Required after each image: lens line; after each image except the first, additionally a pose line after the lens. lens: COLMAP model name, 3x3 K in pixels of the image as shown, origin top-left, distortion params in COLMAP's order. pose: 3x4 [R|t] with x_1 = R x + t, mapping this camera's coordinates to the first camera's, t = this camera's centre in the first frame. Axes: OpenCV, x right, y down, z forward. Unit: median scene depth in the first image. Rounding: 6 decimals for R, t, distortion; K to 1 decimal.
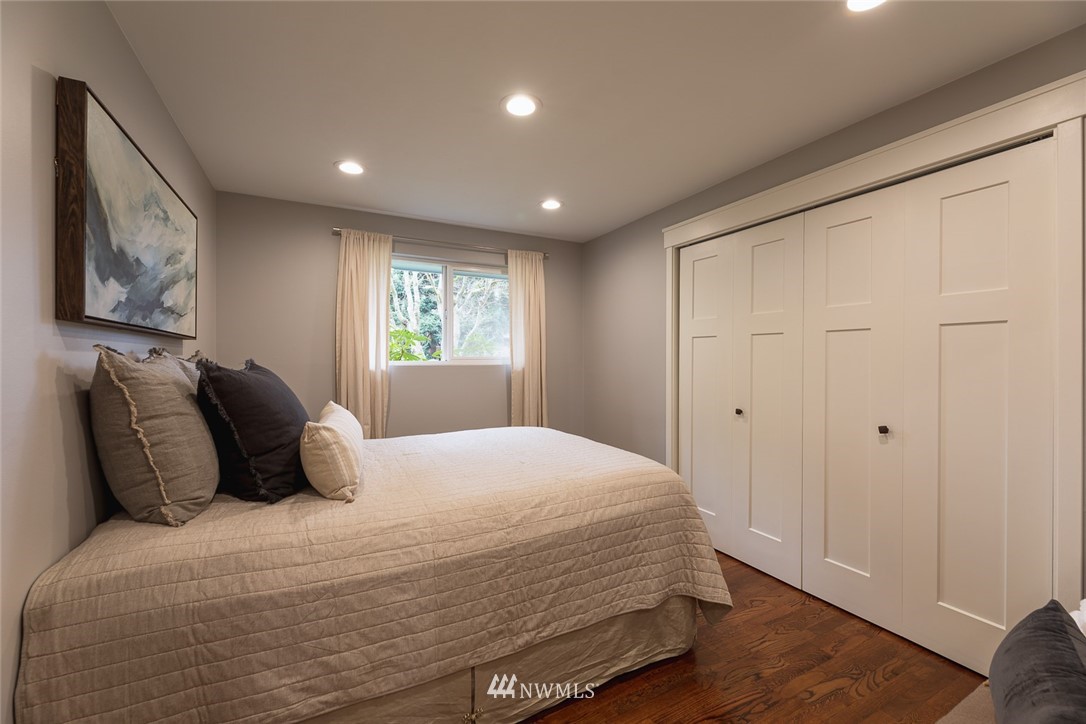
lens RADIAL K [[438.8, 0, 541.1], [0, 438.8, 361.5], [0, 0, 1]] dist [-0.000085, -0.000044]
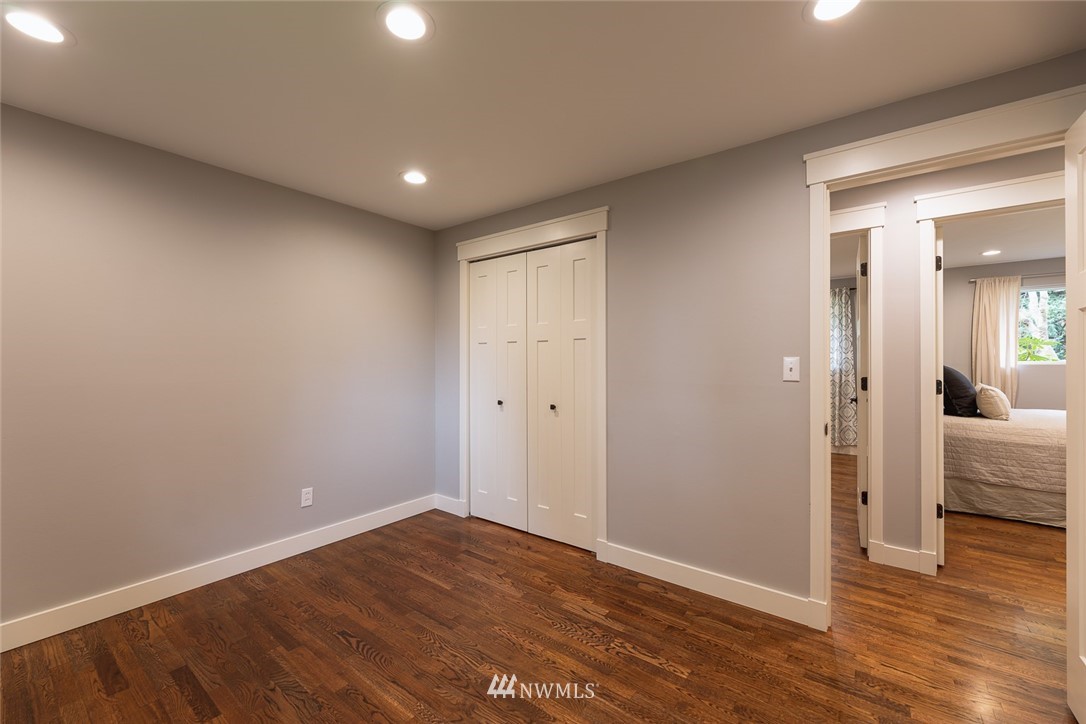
lens RADIAL K [[438.8, 0, 541.1], [0, 438.8, 361.5], [0, 0, 1]] dist [-0.000085, -0.000044]
pose [[0.430208, -0.001070, -0.902729, 0.607988], [0.001290, 0.999999, -0.000570, -0.004744], [0.902729, -0.000919, 0.430209, -2.229508]]
